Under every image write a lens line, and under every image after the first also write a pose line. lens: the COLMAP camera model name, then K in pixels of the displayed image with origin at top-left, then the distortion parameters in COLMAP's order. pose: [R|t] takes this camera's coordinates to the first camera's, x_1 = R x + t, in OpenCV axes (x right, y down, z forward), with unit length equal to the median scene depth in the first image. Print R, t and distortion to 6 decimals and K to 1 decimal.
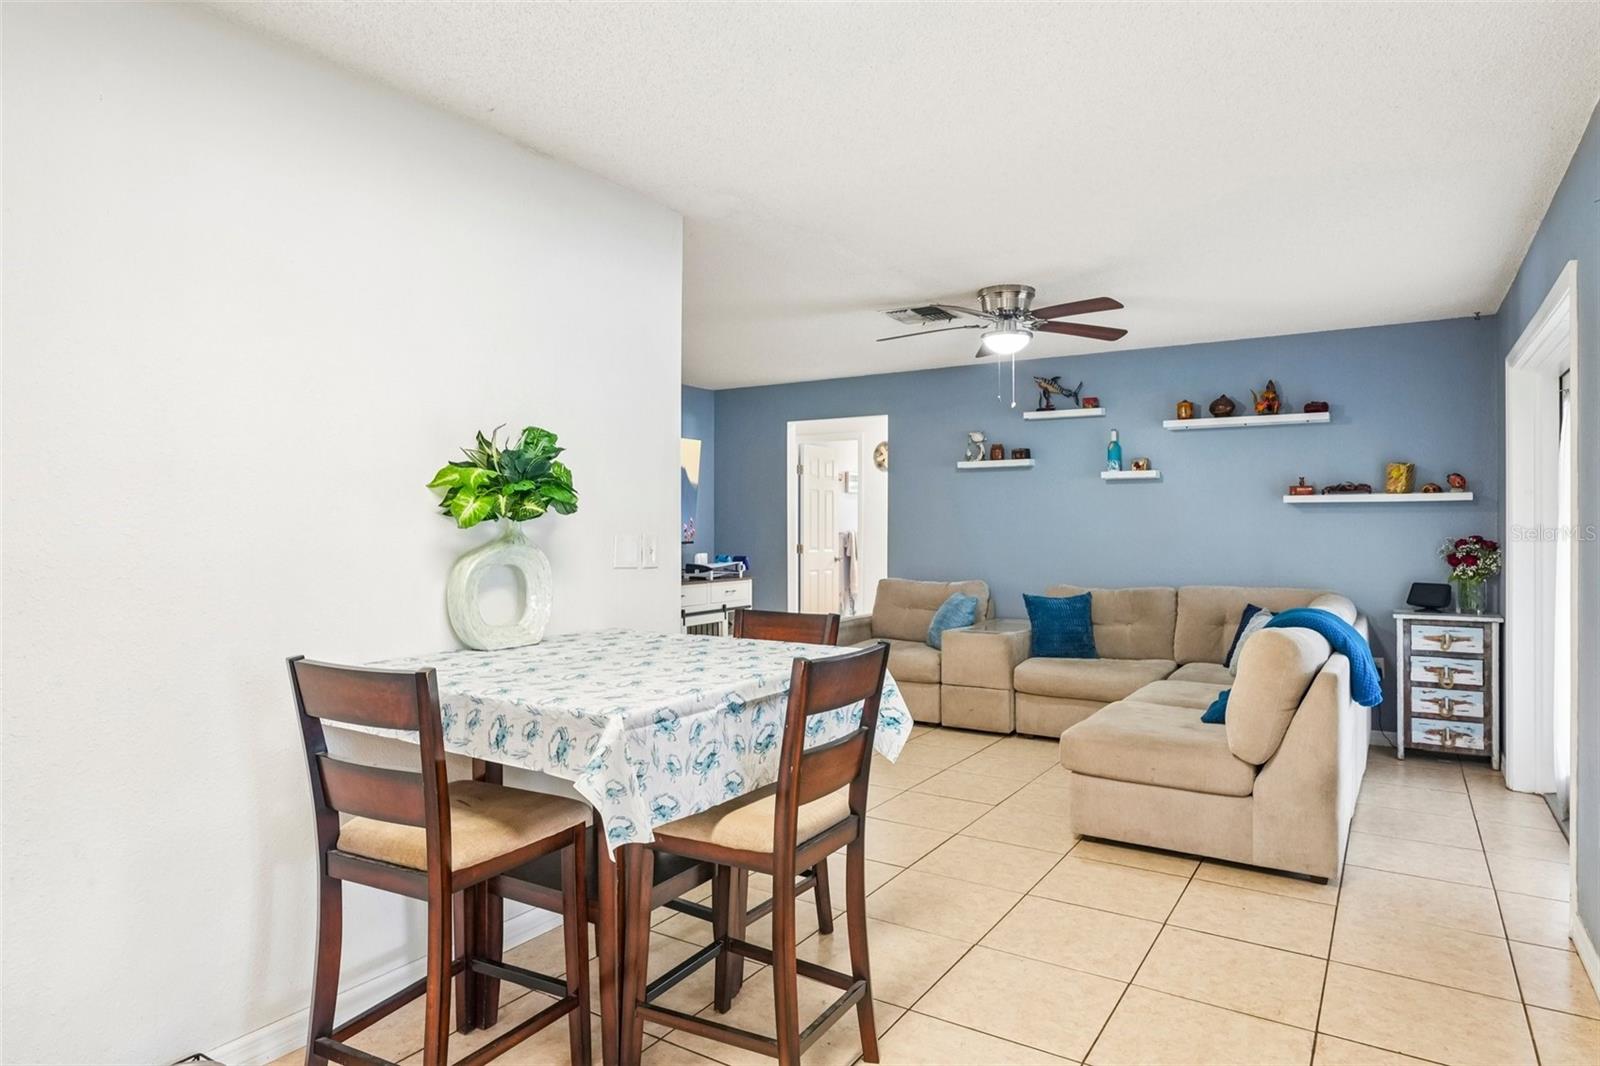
lens RADIAL K [[929.6, 0, 809.0], [0, 929.6, 526.2], [0, 0, 1]] dist [-0.000302, -0.000333]
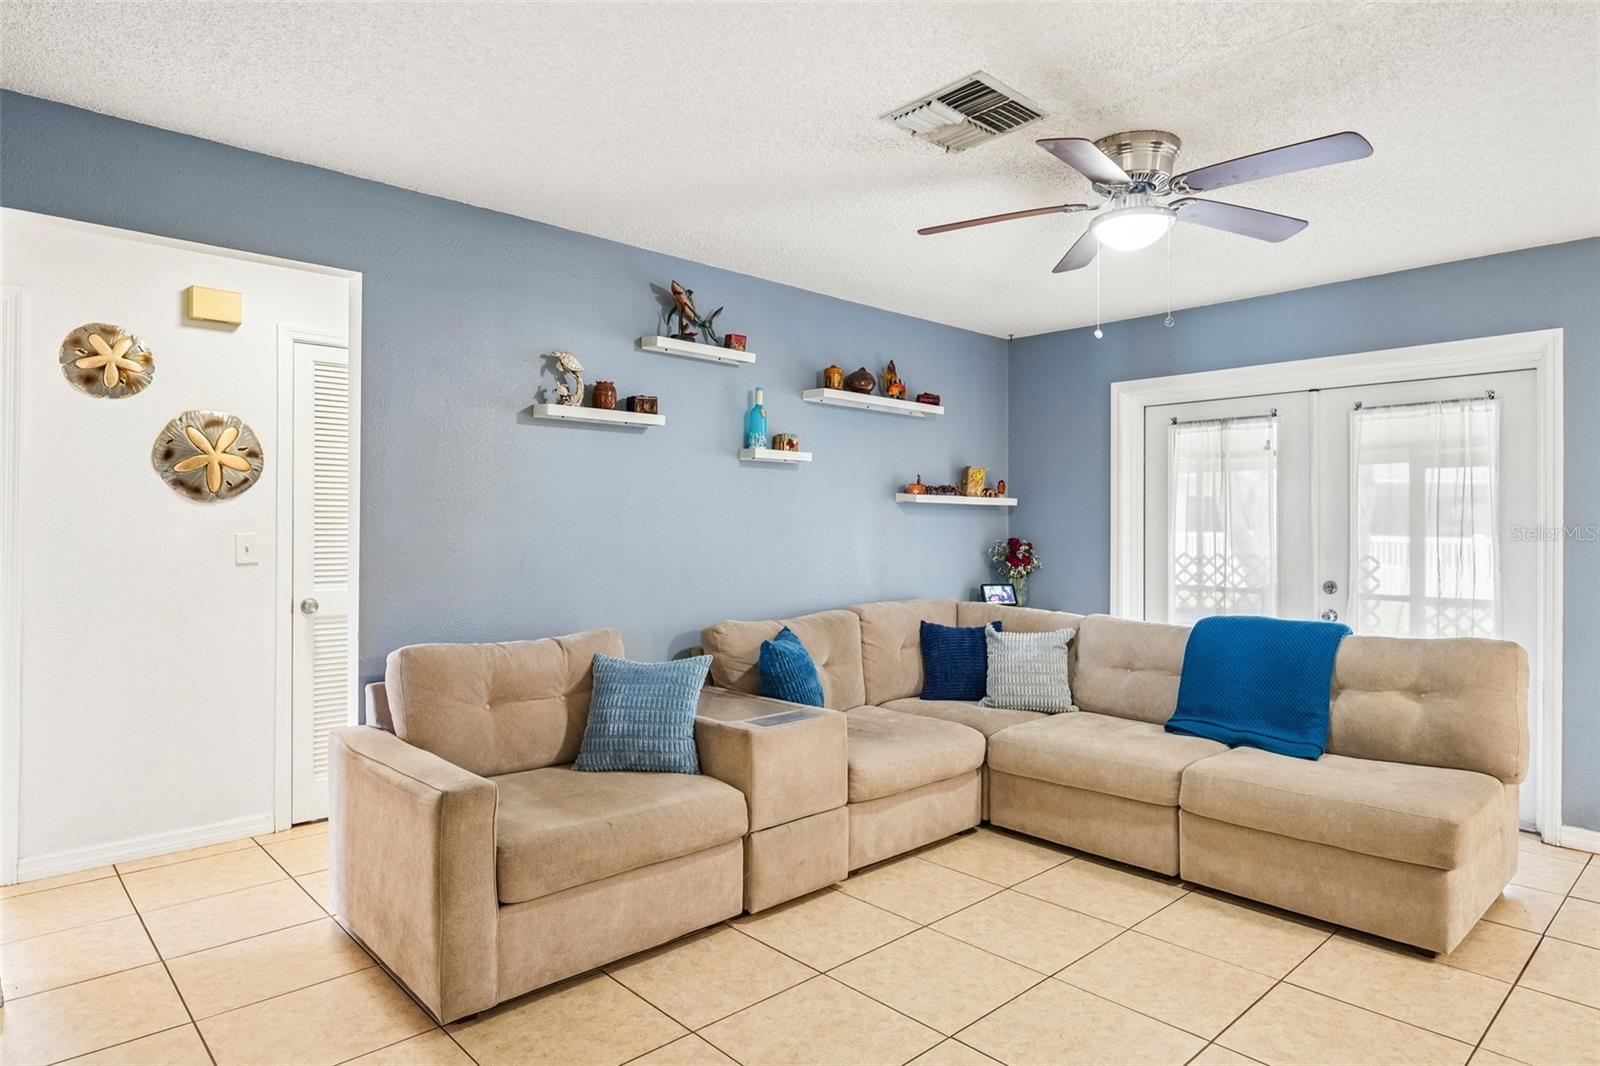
lens RADIAL K [[910.7, 0, 803.8], [0, 910.7, 529.6], [0, 0, 1]] dist [-0.007639, -0.000820]
pose [[0.251501, -0.000697, 0.967857, -0.374527], [-0.003269, 0.999993, 0.001570, -0.000170], [-0.967851, -0.003559, 0.251497, 0.936547]]
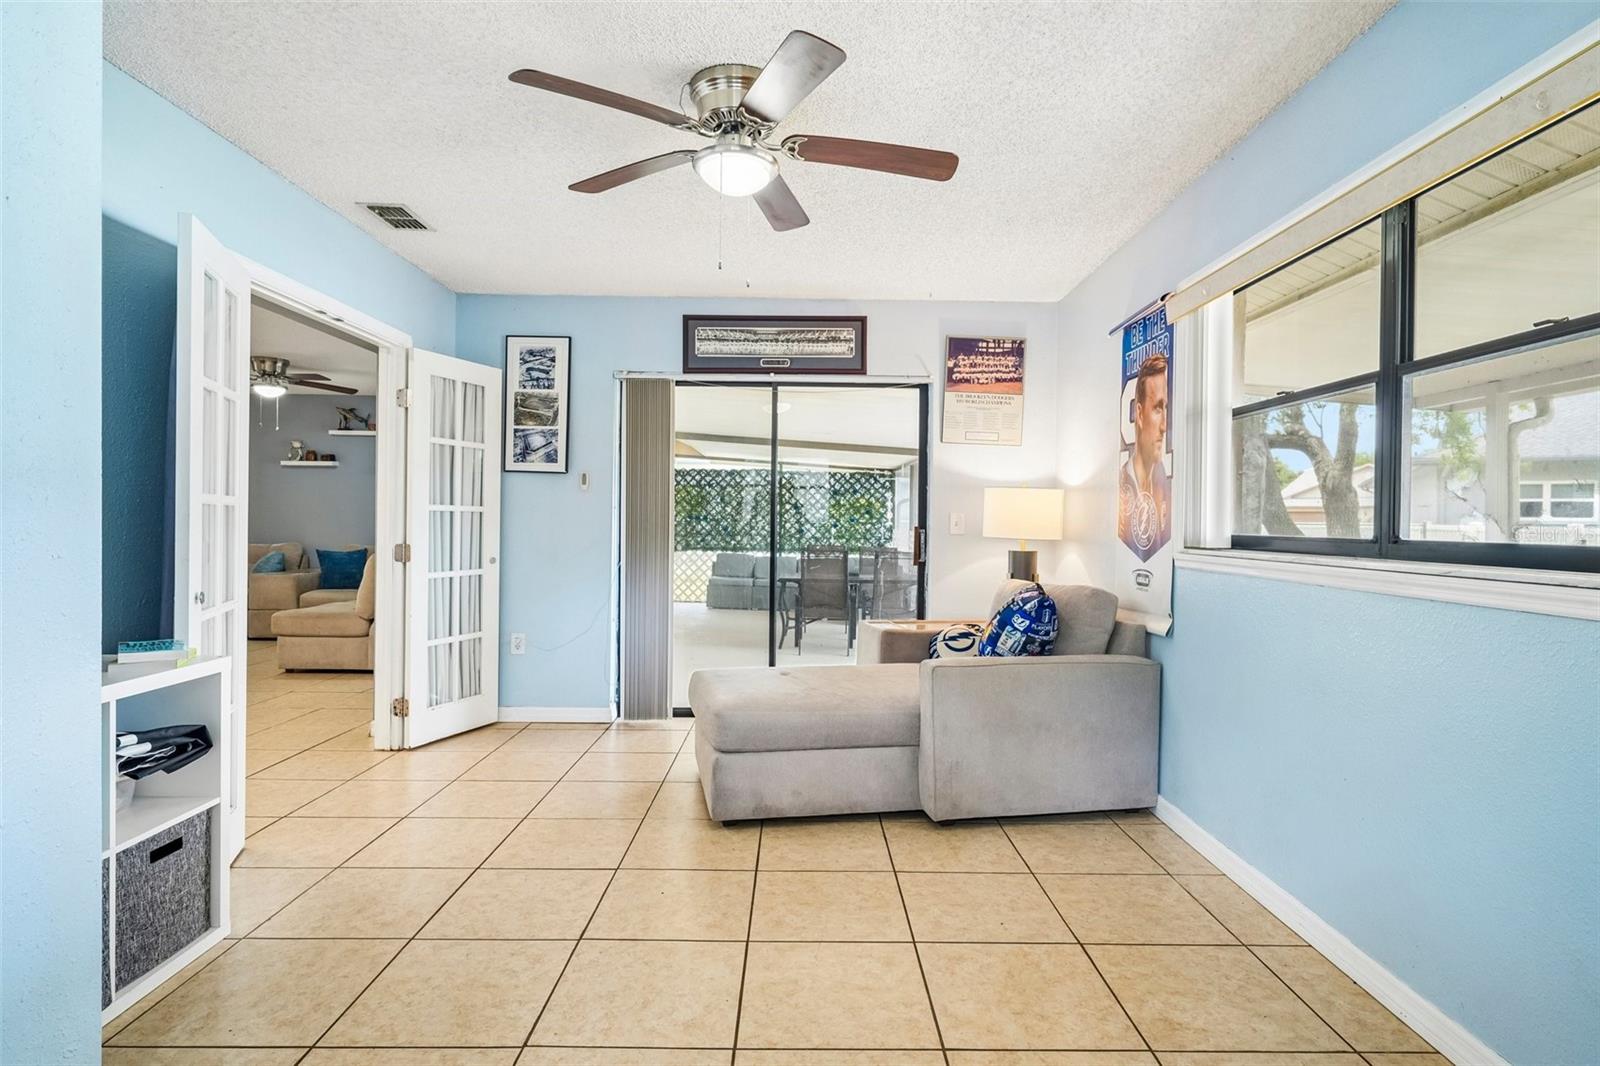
lens RADIAL K [[821.0, 0, 807.3], [0, 821.0, 526.3], [0, 0, 1]] dist [-0.000843, 0.000181]
pose [[0.840872, 0.006079, 0.541201, 0.201641], [-0.010321, 0.999935, 0.004803, 0.022715], [-0.541136, -0.009624, 0.840880, -0.654882]]
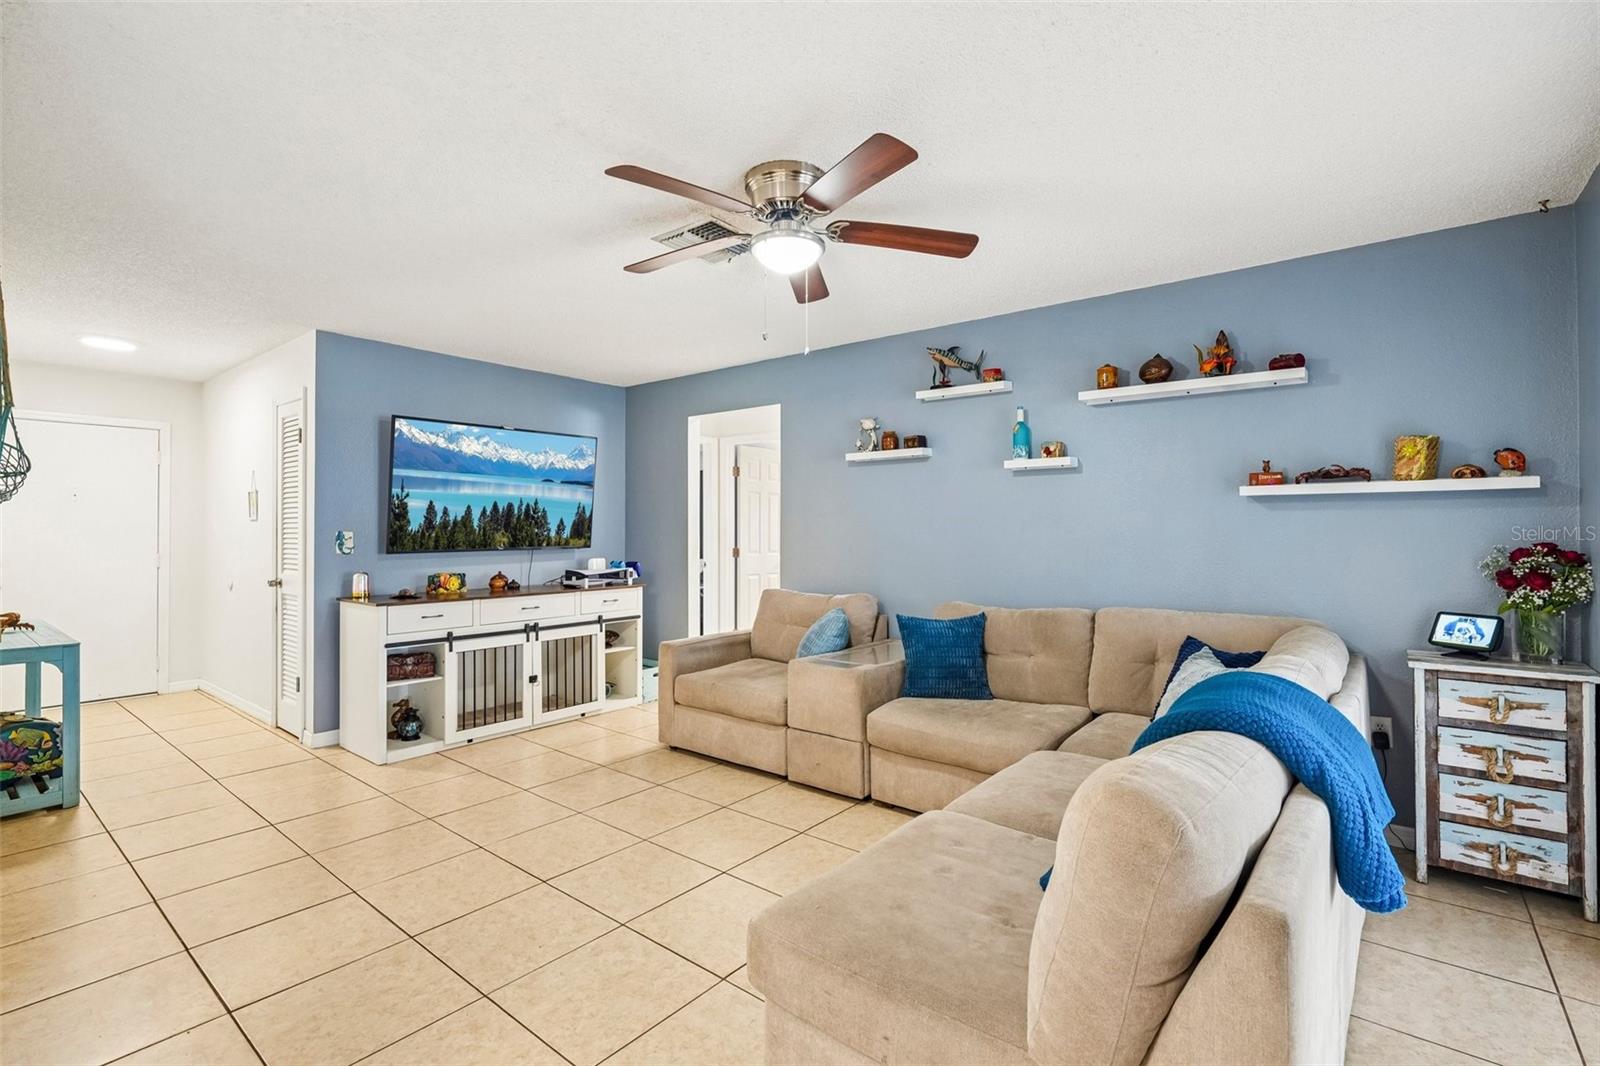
lens RADIAL K [[729.4, 0, 806.0], [0, 729.4, 524.5], [0, 0, 1]] dist [-0.001967, 0.000243]
pose [[0.993935, -0.001438, -0.109960, 0.251062], [0.000631, 0.999973, -0.007370, 0.001044], [0.109967, 0.007256, 0.993909, 0.422421]]
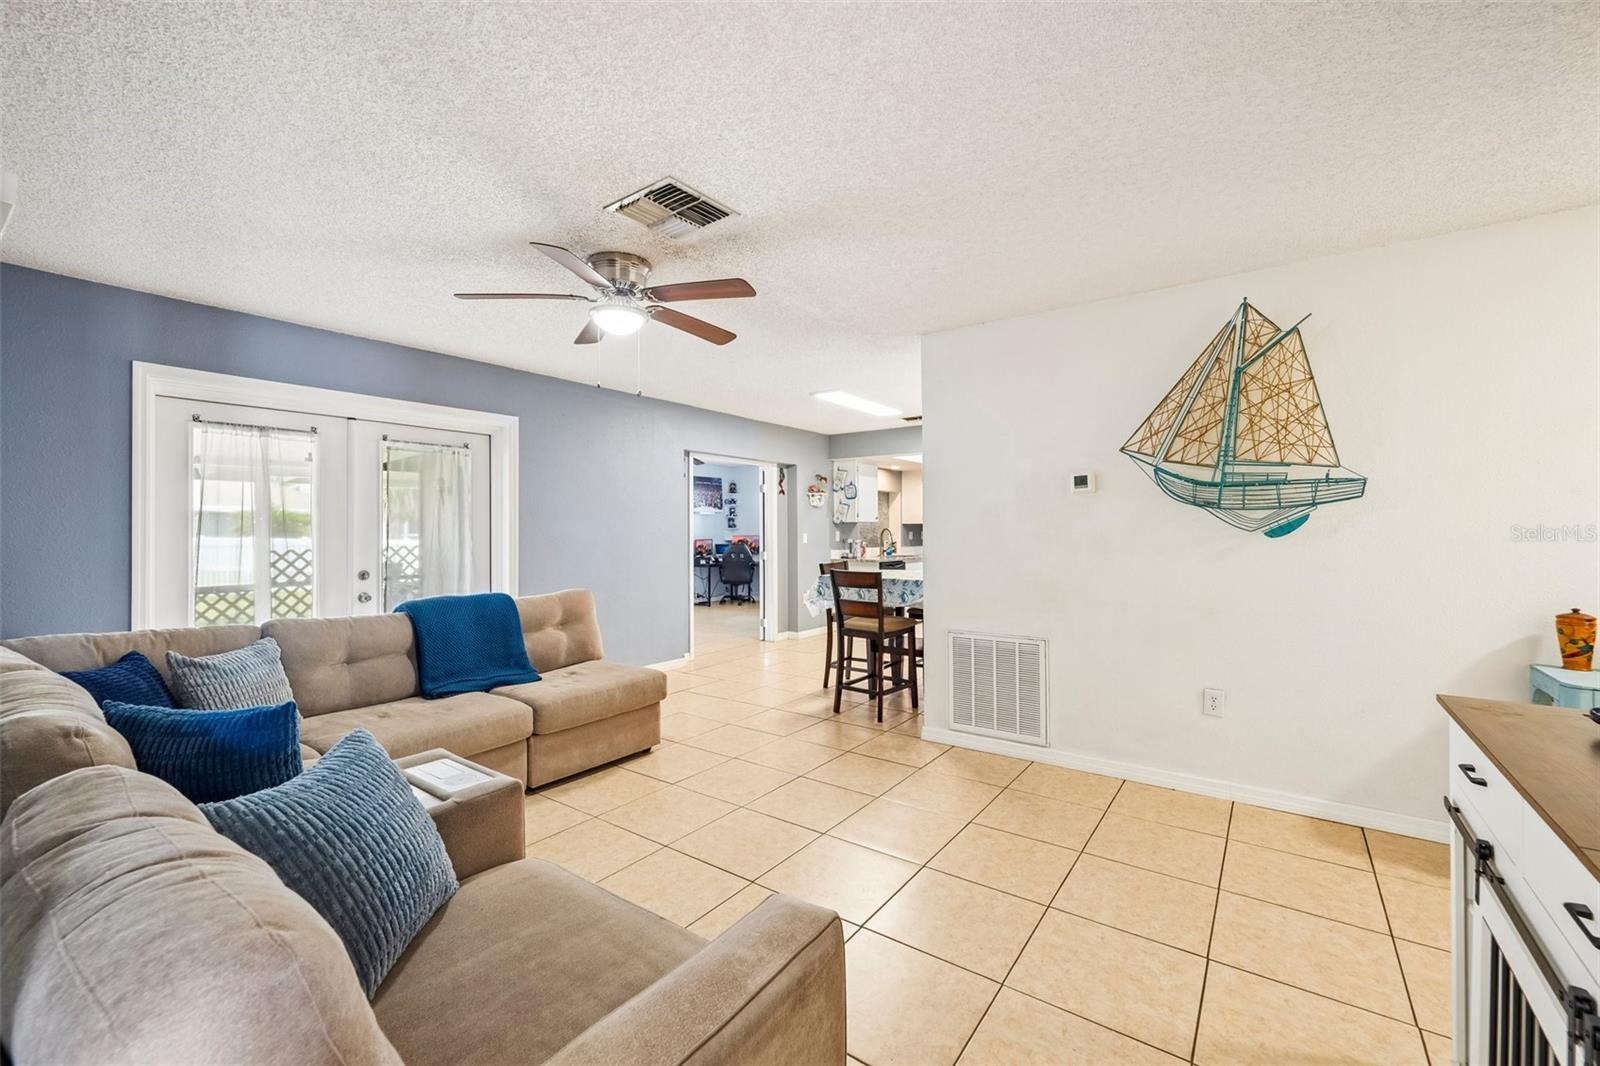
lens RADIAL K [[651.9, 0, 802.1], [0, 651.9, 530.9], [0, 0, 1]] dist [0.000242, 0.000000]
pose [[-0.997805, 0.003134, 0.066152, -0.002037], [0.003245, 0.999994, 0.001567, 0.000960], [-0.066146, 0.001779, -0.997808, 1.420849]]
